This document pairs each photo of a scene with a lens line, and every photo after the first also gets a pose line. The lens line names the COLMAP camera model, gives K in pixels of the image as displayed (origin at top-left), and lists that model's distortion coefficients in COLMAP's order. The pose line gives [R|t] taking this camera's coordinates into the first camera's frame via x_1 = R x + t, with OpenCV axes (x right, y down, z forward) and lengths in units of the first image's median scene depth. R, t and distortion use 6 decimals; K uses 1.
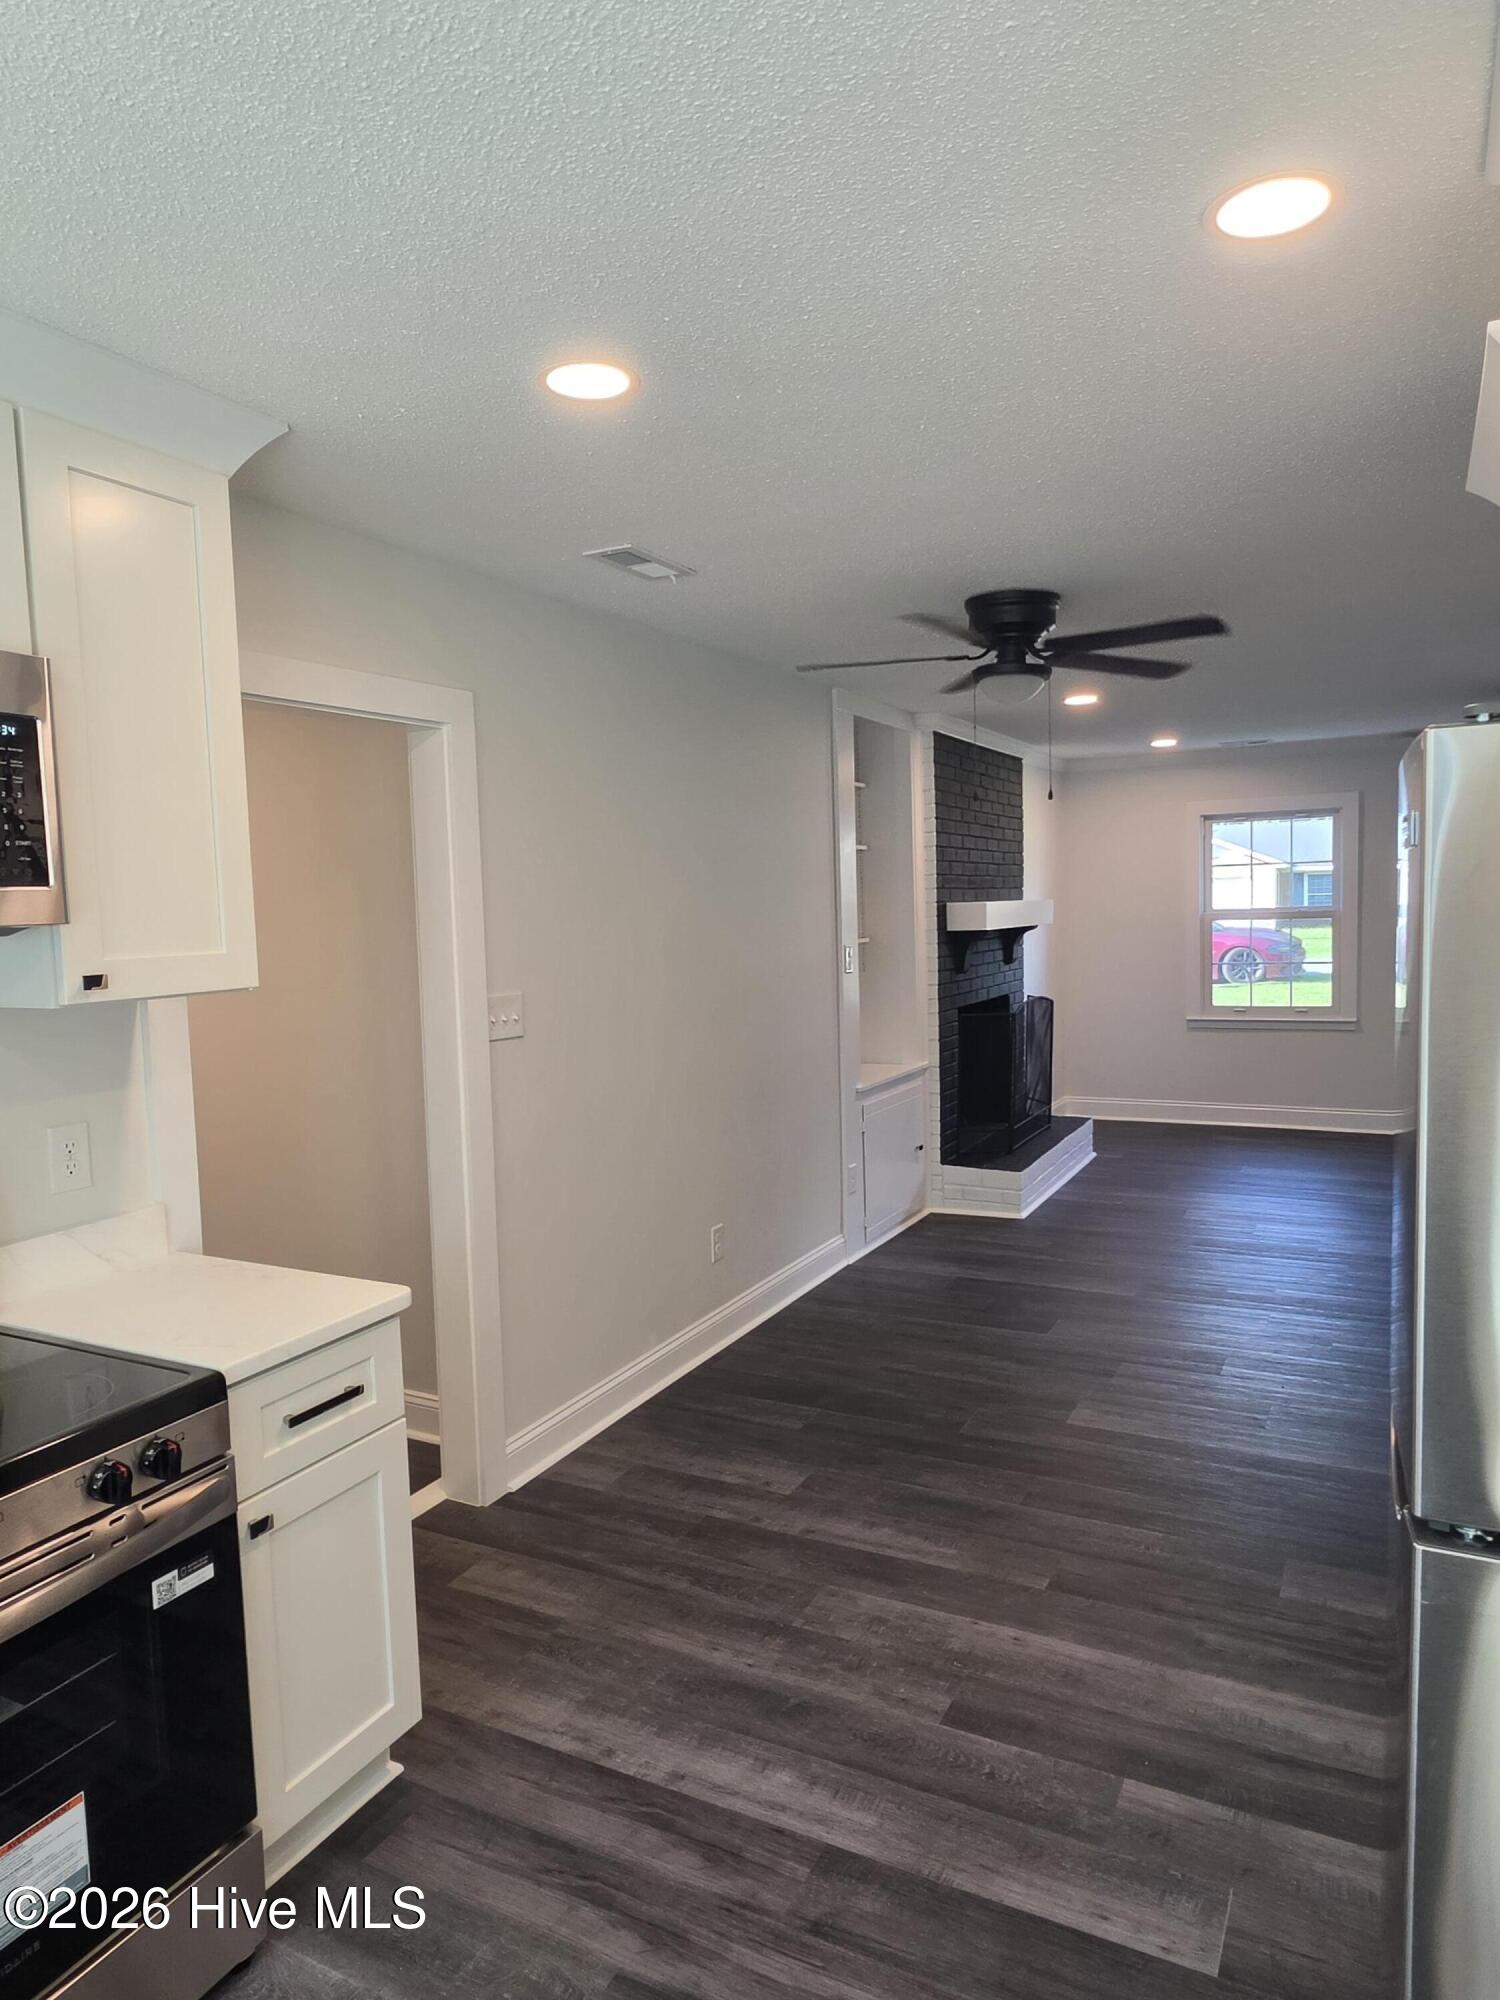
lens RADIAL K [[1247.1, 0, 762.0], [0, 1247.1, 997.7], [0, 0, 1]] dist [-0.003520, 0.001195]
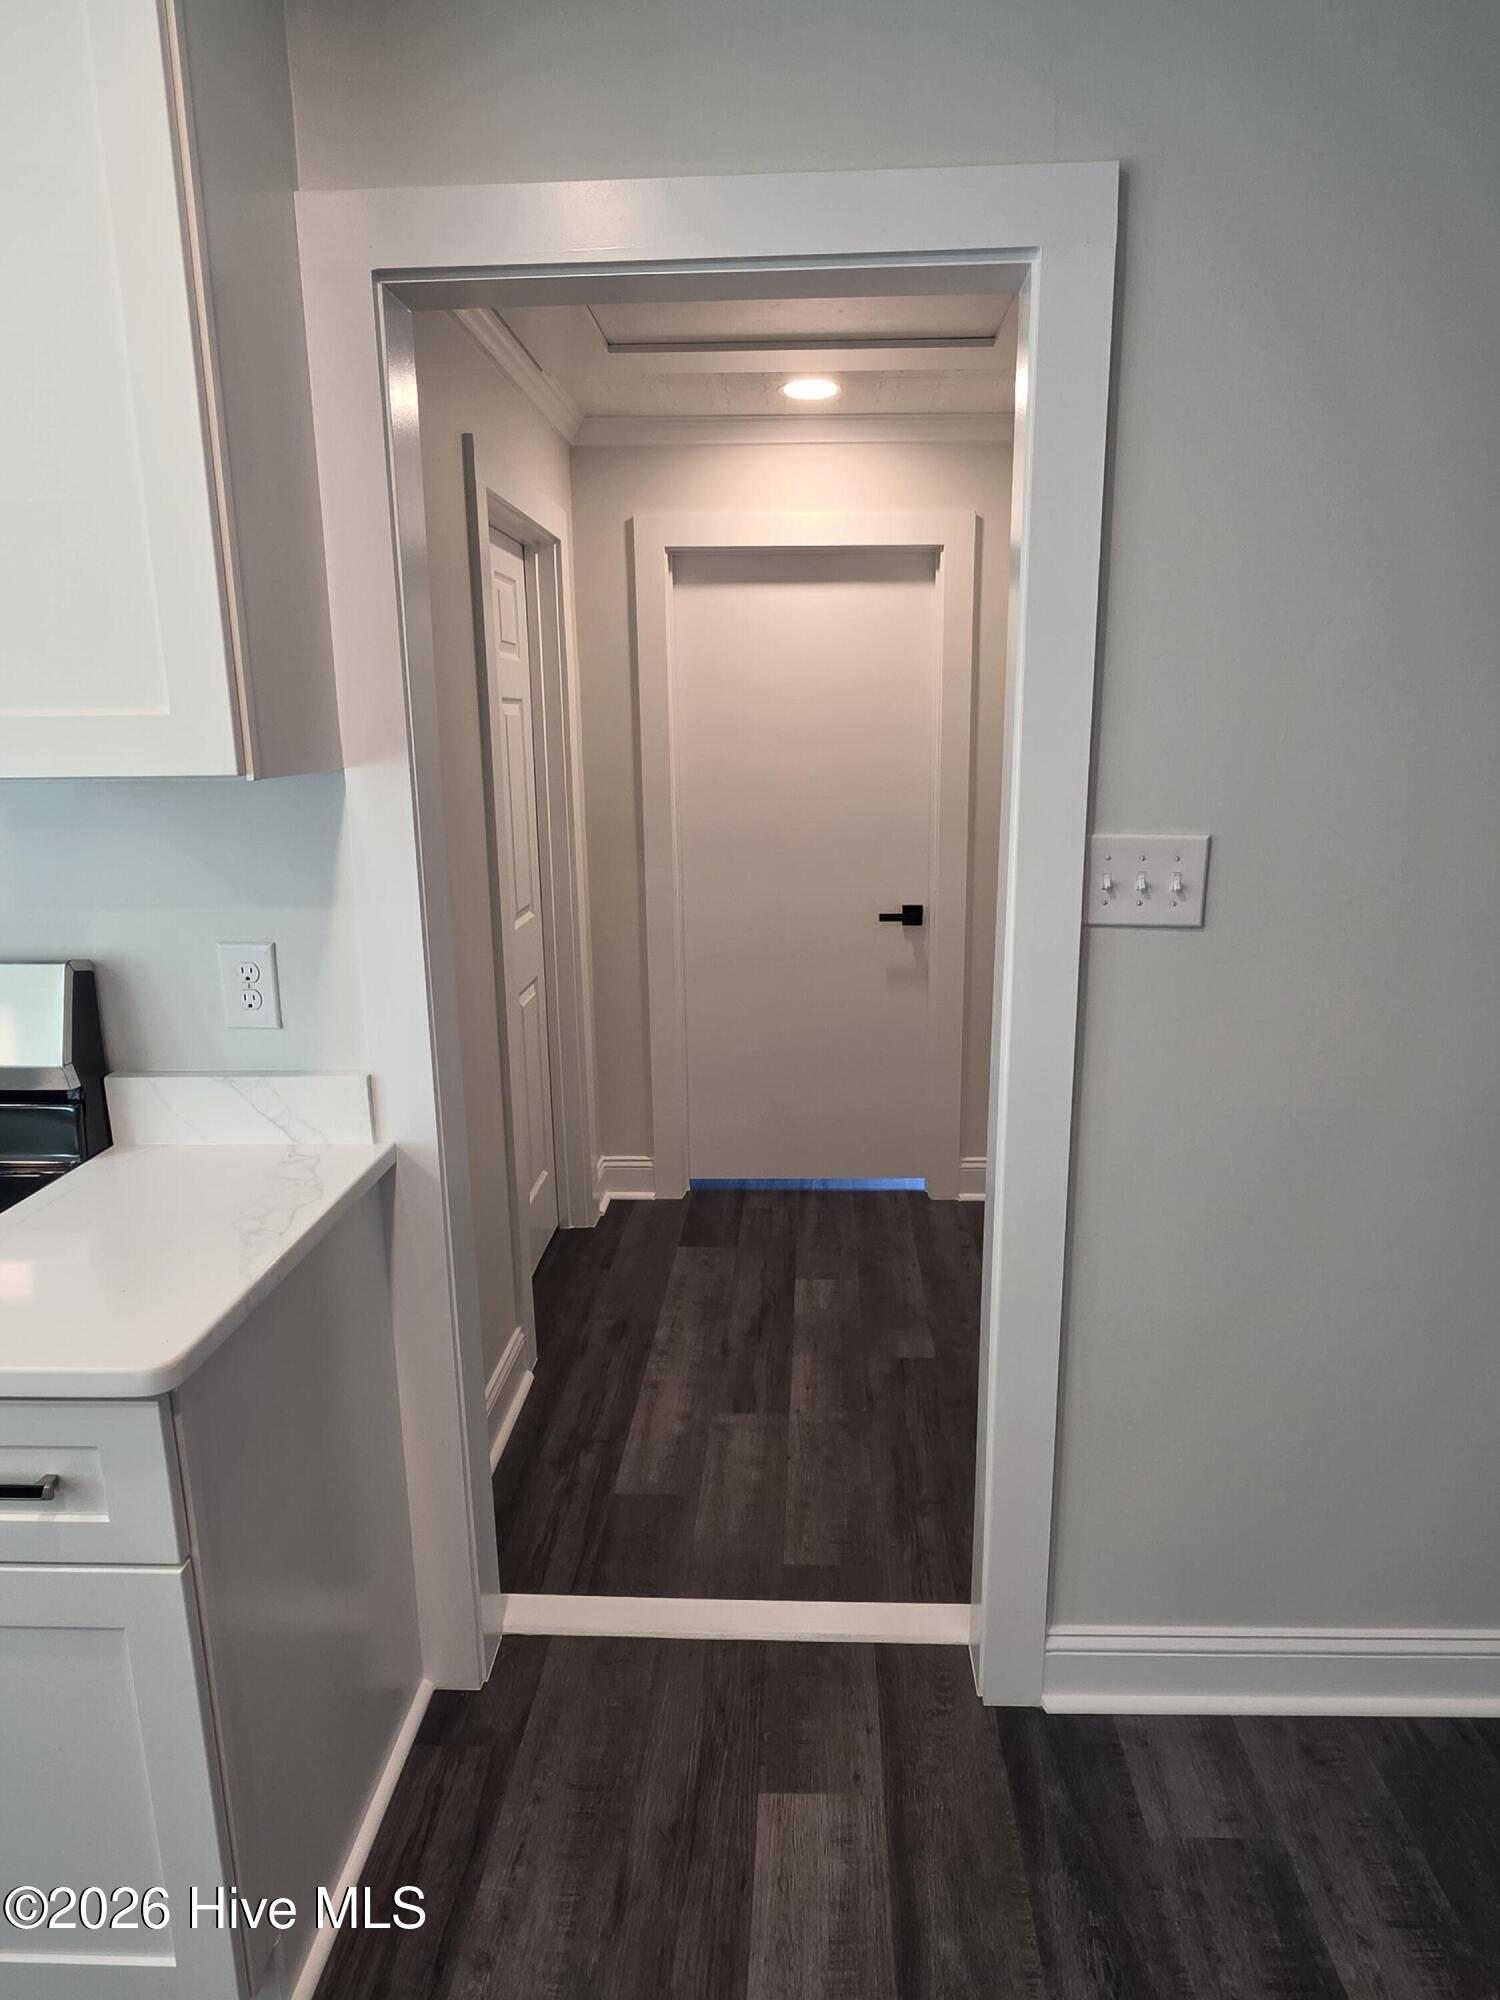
lens RADIAL K [[1247.1, 0, 740.4], [0, 1247.1, 1003.1], [0, 0, 1]] dist [-0.003520, 0.001195]
pose [[0.430085, 0.230643, -0.872829, 0.244314], [-0.073990, 0.972567, 0.220540, -0.052378], [0.899751, -0.030271, 0.435352, 0.952420]]
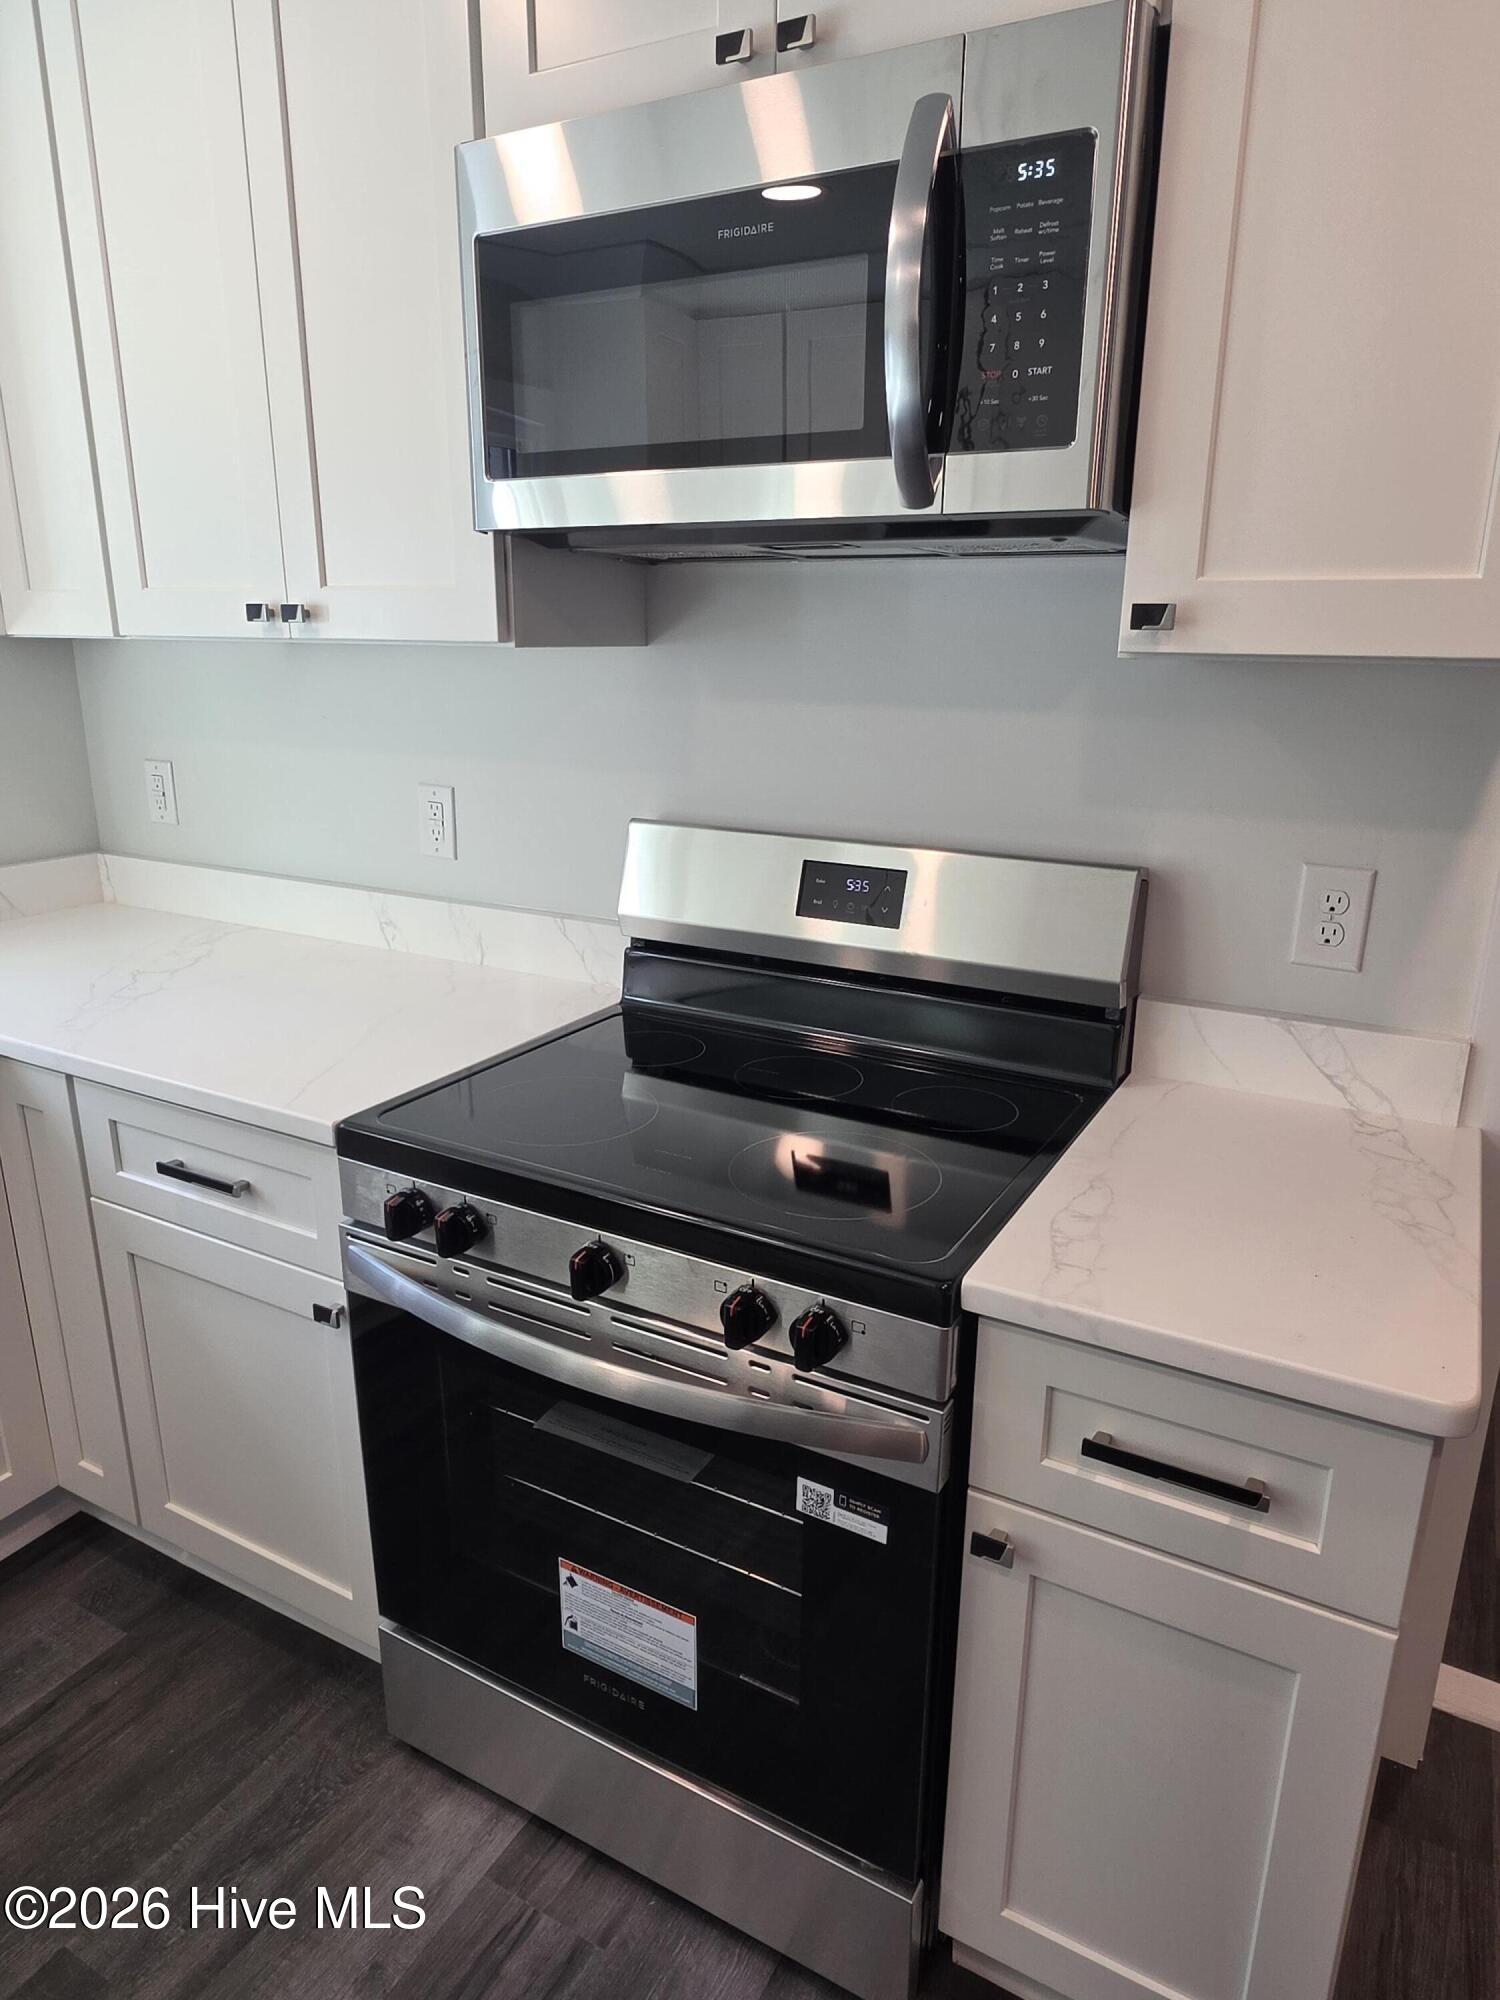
lens RADIAL K [[1247.1, 0, 761.9], [0, 1247.1, 999.5], [0, 0, 1]] dist [-0.003520, 0.001195]
pose [[-0.013529, 0.314972, -0.949005, 0.077245], [-0.089598, 0.944892, 0.314884, -0.009037], [0.995886, 0.089289, 0.015437, 0.710002]]
